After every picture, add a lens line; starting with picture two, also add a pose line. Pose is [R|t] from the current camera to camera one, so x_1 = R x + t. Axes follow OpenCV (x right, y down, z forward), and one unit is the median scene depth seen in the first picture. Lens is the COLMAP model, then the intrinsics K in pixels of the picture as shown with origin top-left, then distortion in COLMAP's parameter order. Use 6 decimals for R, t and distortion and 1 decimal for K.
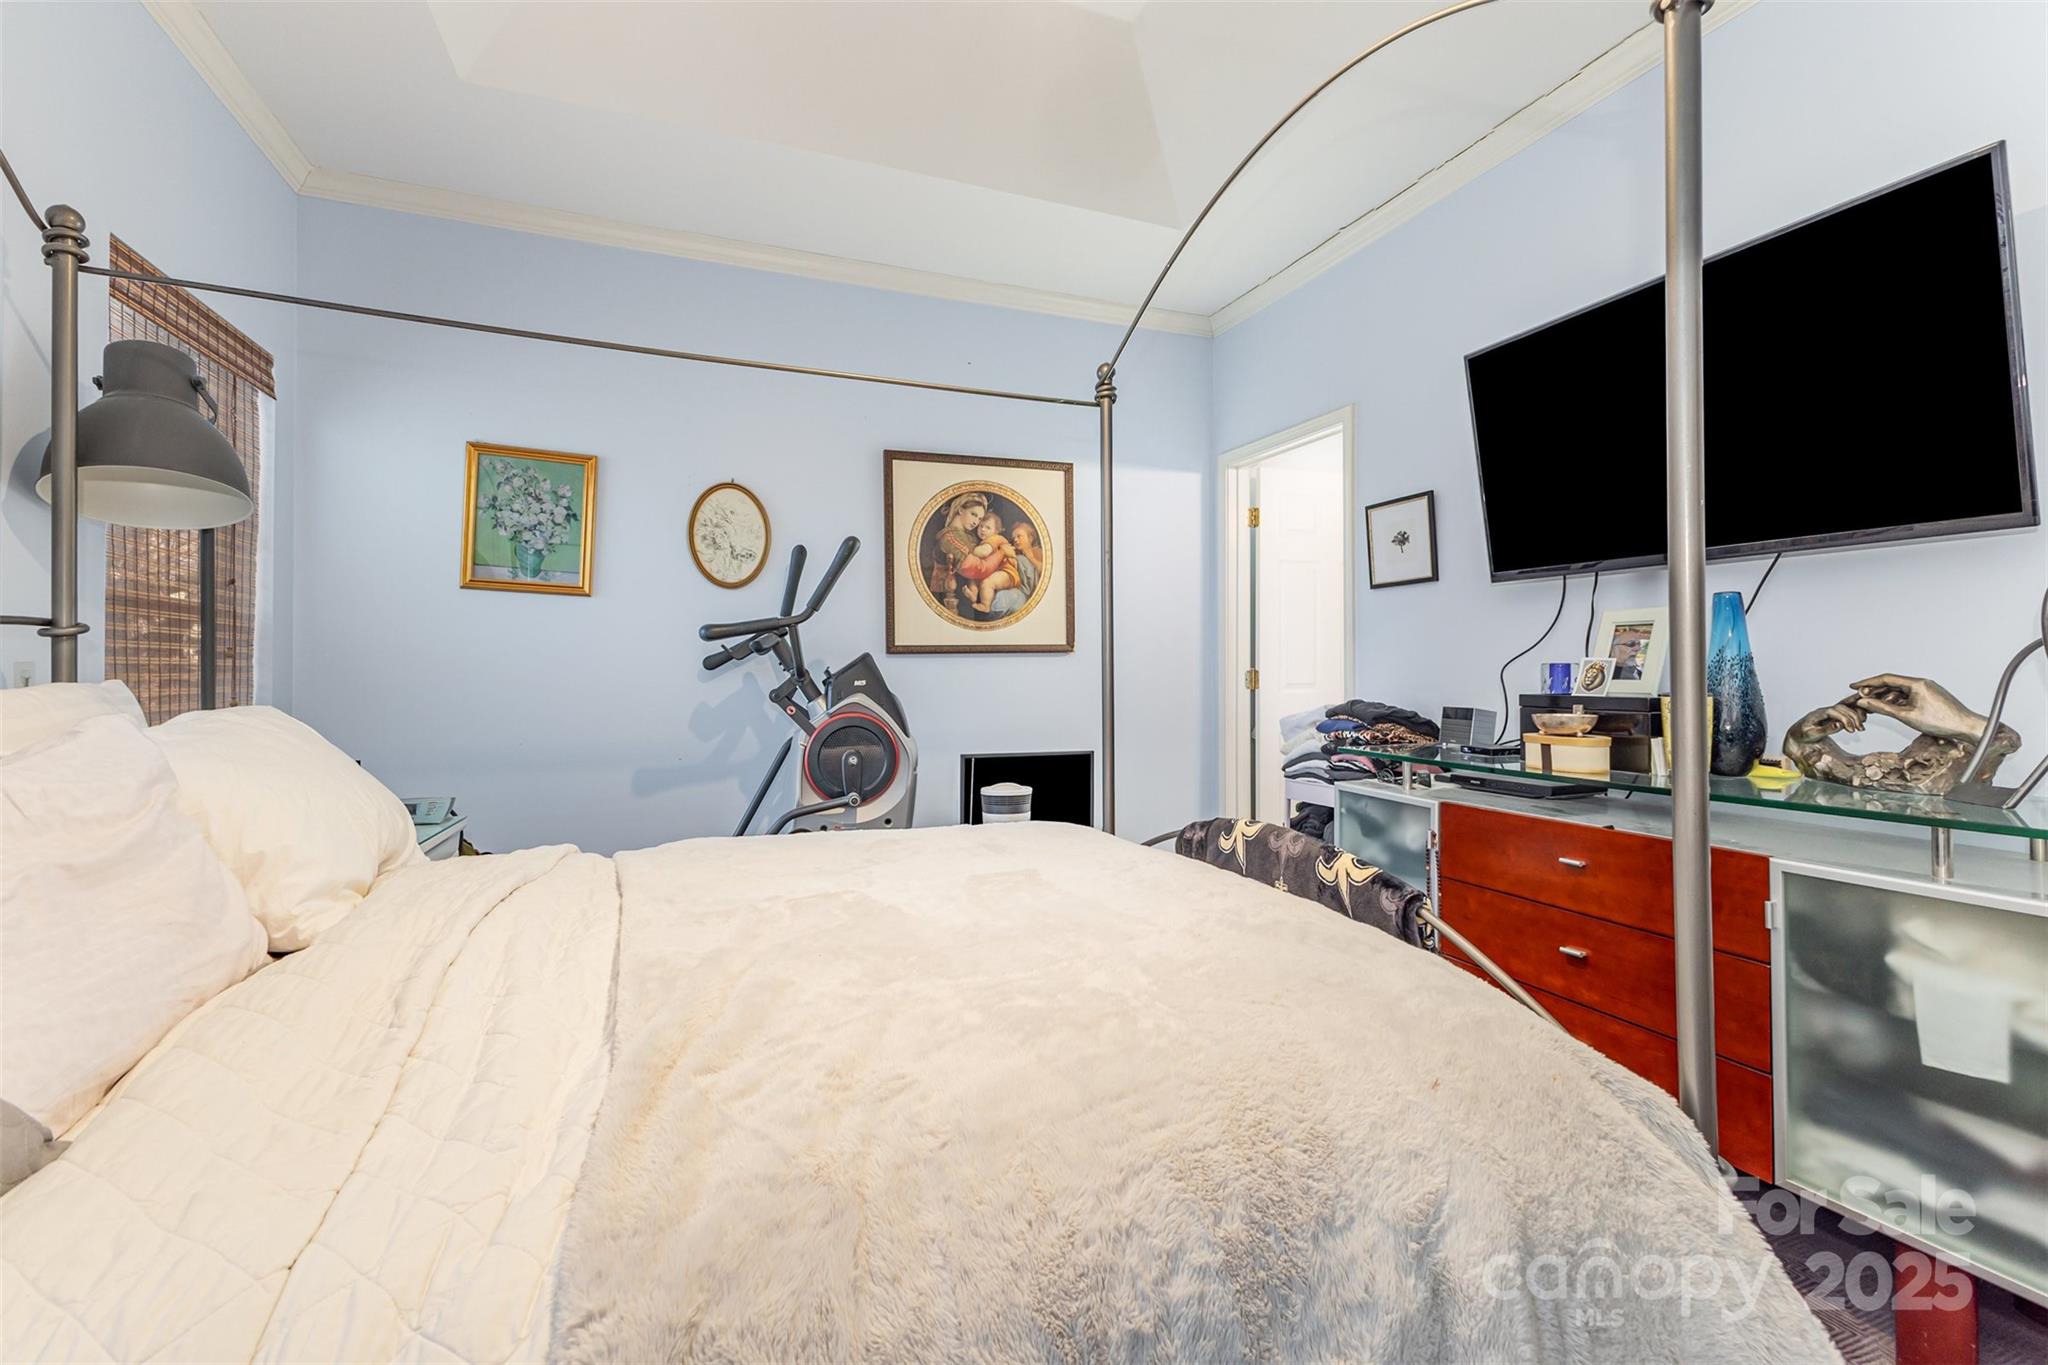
lens RADIAL K [[887.9, 0, 1025.1], [0, 887.9, 668.4], [0, 0, 1]] dist [0.009674, -0.000694]
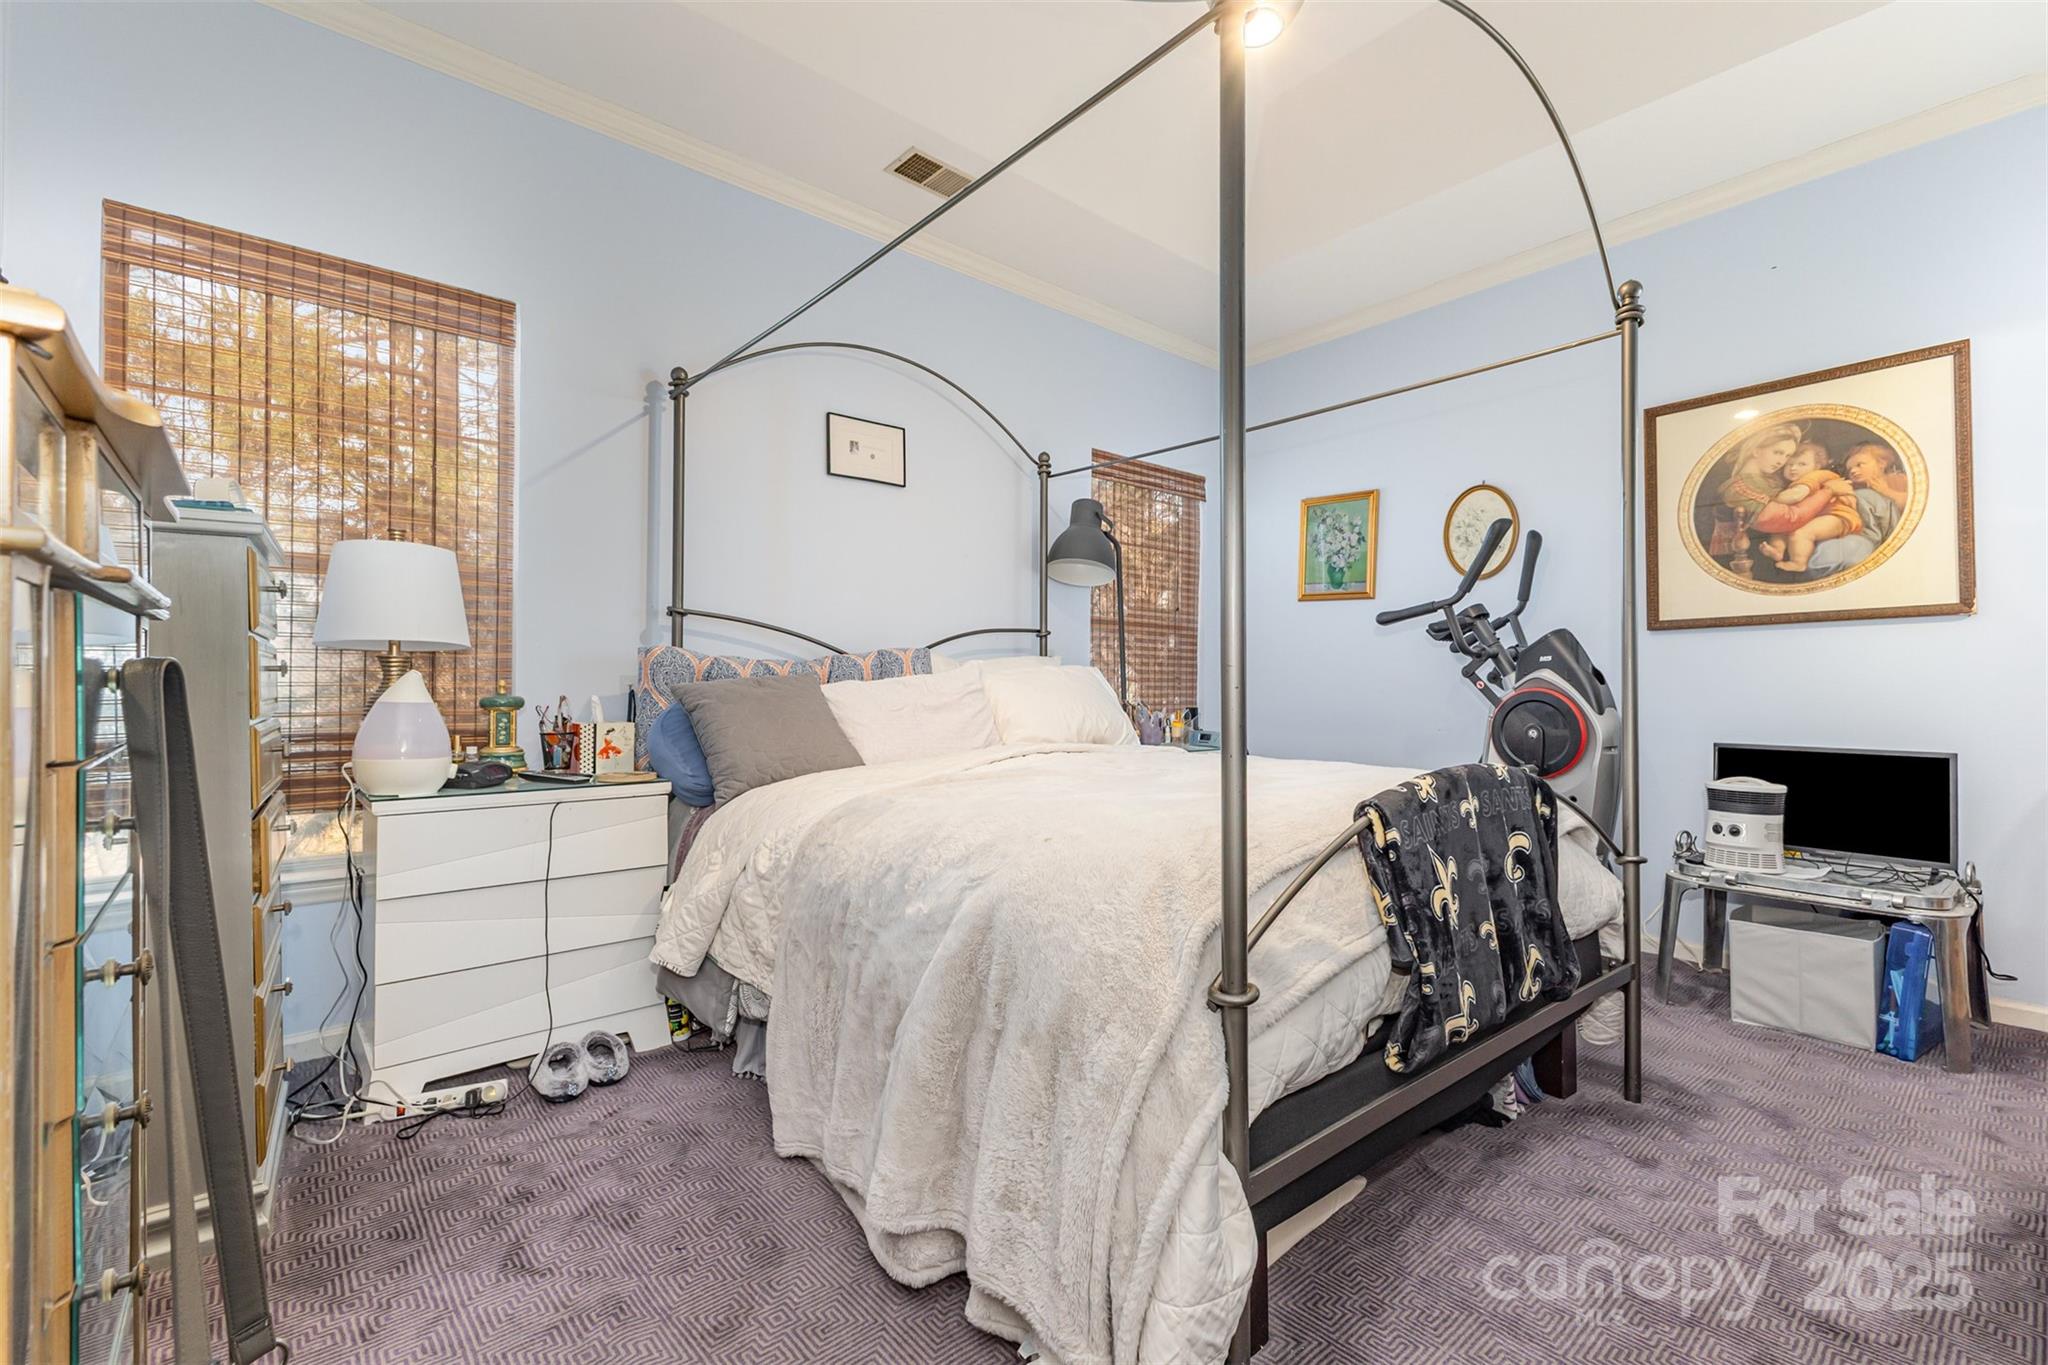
lens RADIAL K [[887.9, 0, 1038.6], [0, 887.9, 684.1], [0, 0, 1]] dist [0.009674, -0.000694]
pose [[0.338601, -0.003392, -0.940924, 0.482448], [-0.002198, 0.999988, -0.004396, 0.043018], [0.940927, 0.003556, 0.338590, 0.090688]]
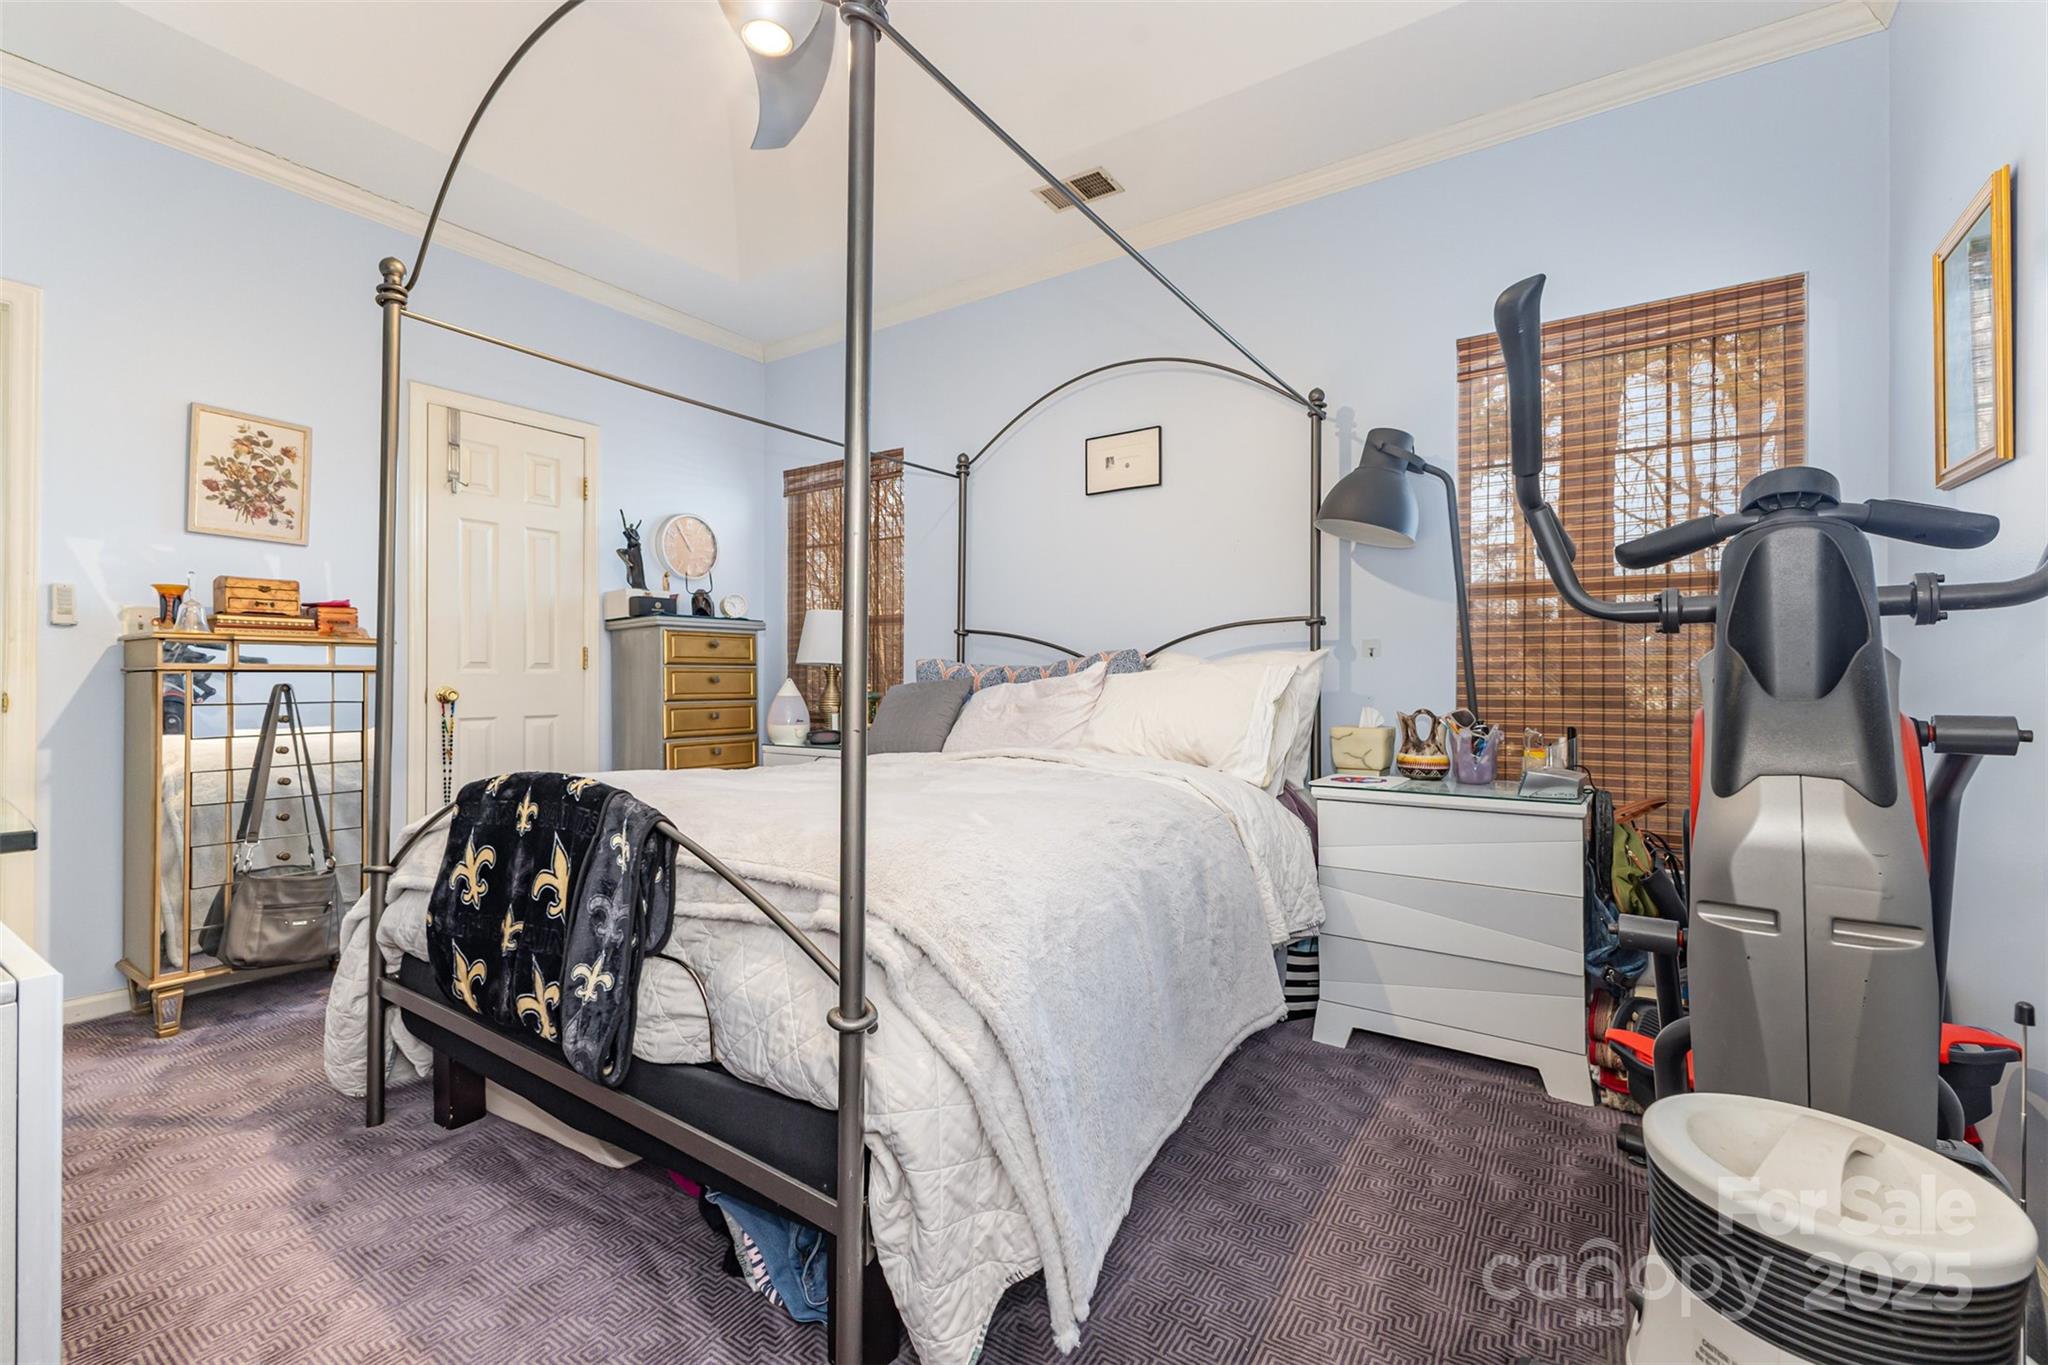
lens RADIAL K [[854.0, 0, 1030.1], [0, 854.0, 680.3], [0, 0, 1]] dist [-0.003887, -0.000248]
pose [[-0.810100, -0.015110, -0.586097, 0.175613], [-0.007810, 0.999857, -0.014982, 0.046314], [0.586239, -0.007560, -0.810103, 0.902796]]
